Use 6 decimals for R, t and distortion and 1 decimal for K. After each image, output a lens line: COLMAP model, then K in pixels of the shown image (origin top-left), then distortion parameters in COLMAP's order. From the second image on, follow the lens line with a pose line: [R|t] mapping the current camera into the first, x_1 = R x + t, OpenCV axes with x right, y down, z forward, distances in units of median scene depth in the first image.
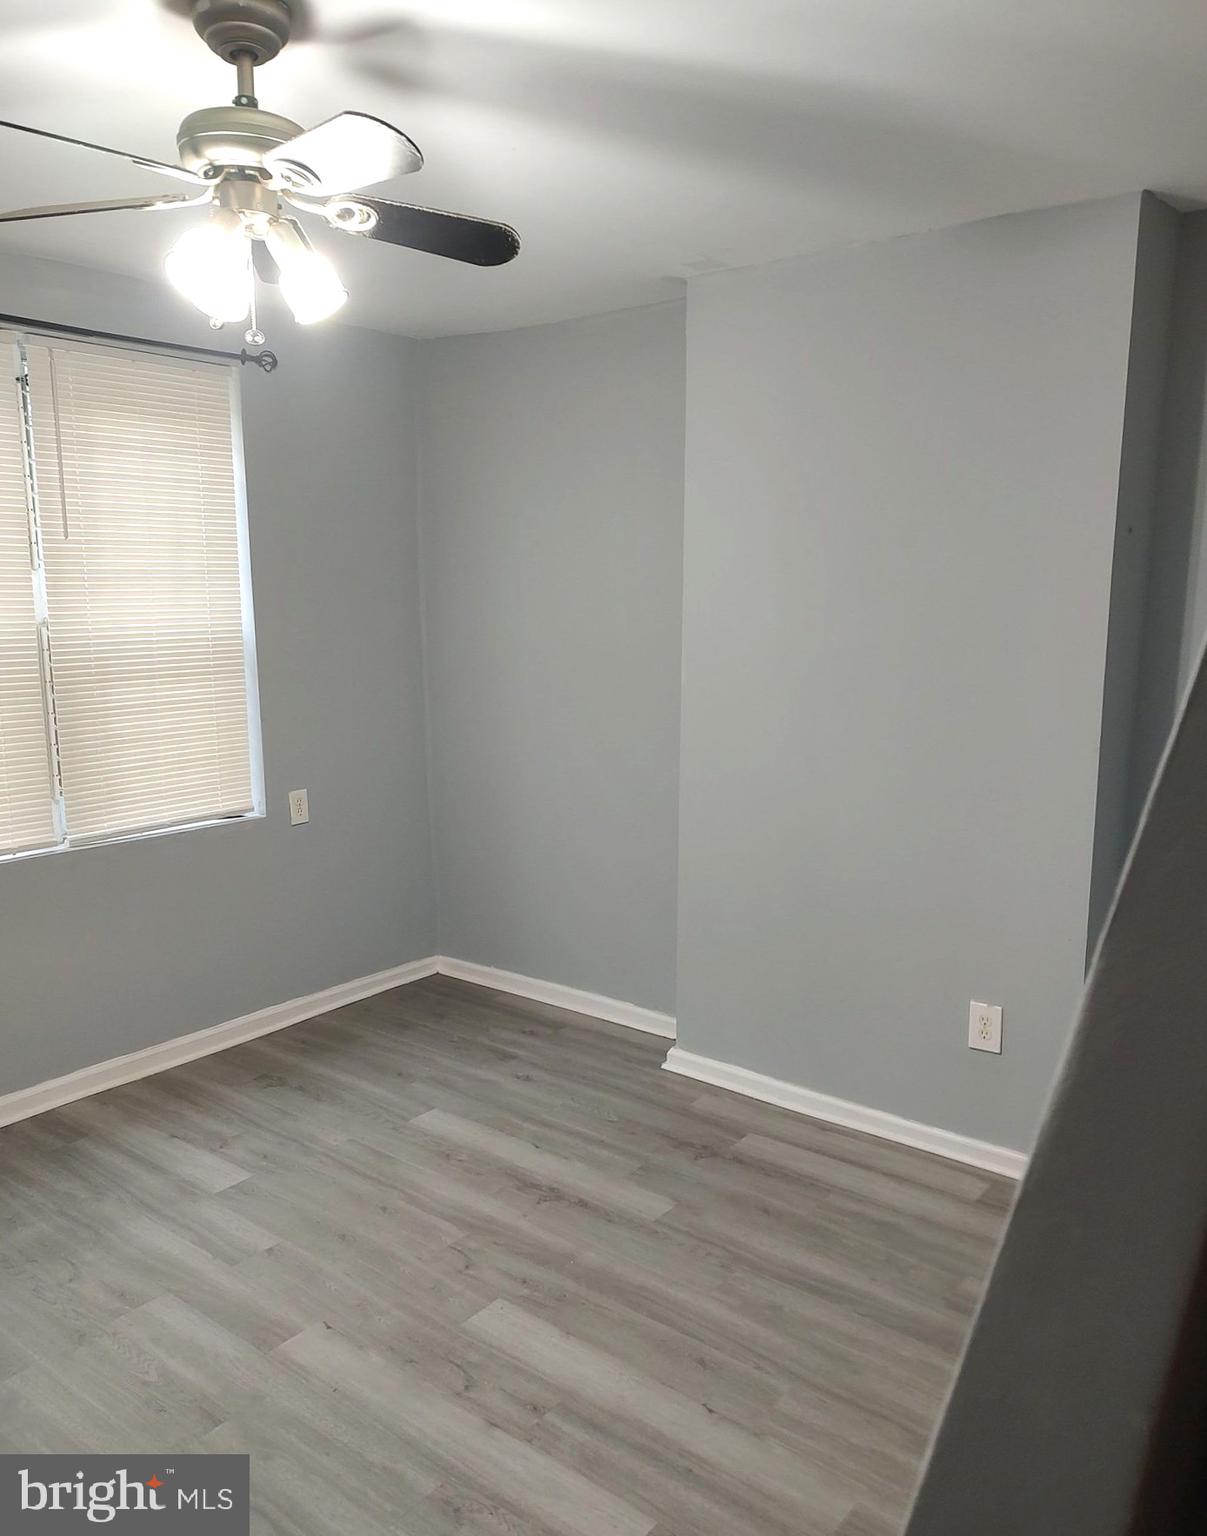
lens RADIAL K [[1187.3, 0, 605.6], [0, 1187.3, 764.3], [0, 0, 1]] dist [-0.009063, 0.006303]
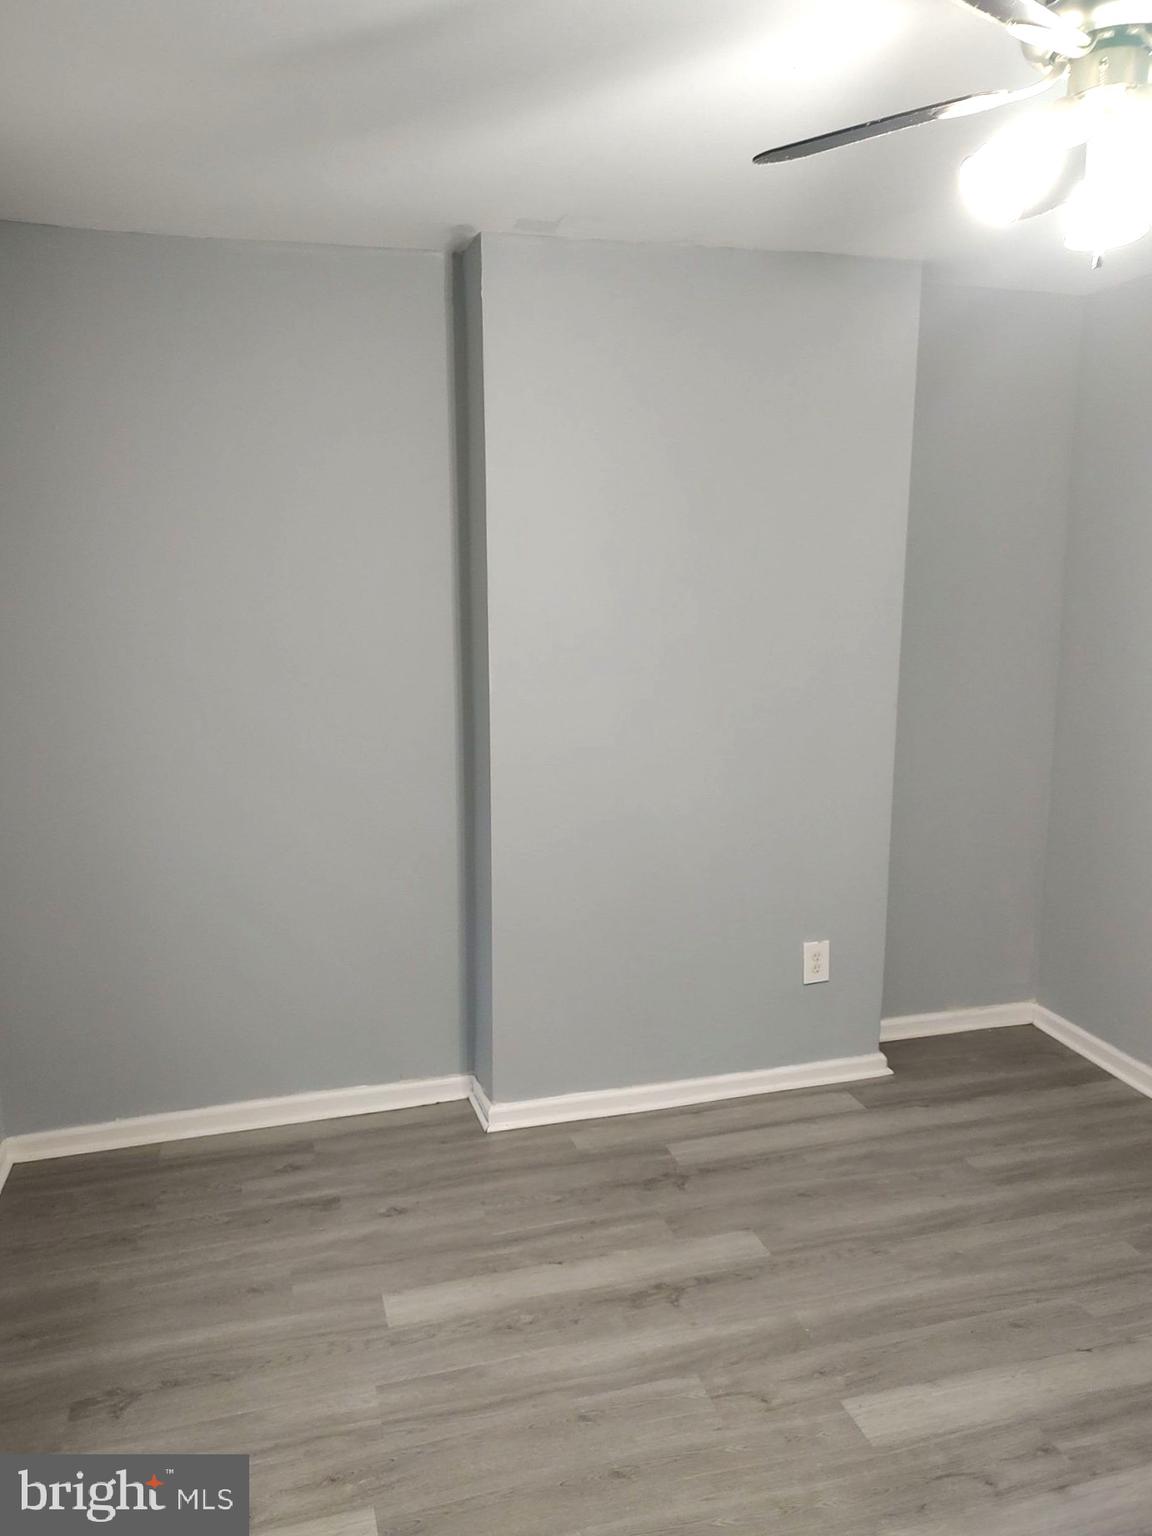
lens RADIAL K [[1147.4, 0, 576.3], [0, 1147.4, 775.2], [0, 0, 1]] dist [-0.002198, -0.005670]
pose [[0.599232, -0.157881, 0.784853, -0.632584], [0.144042, 0.985625, 0.088293, -0.080971], [-0.787510, 0.060144, 0.613360, 0.490629]]
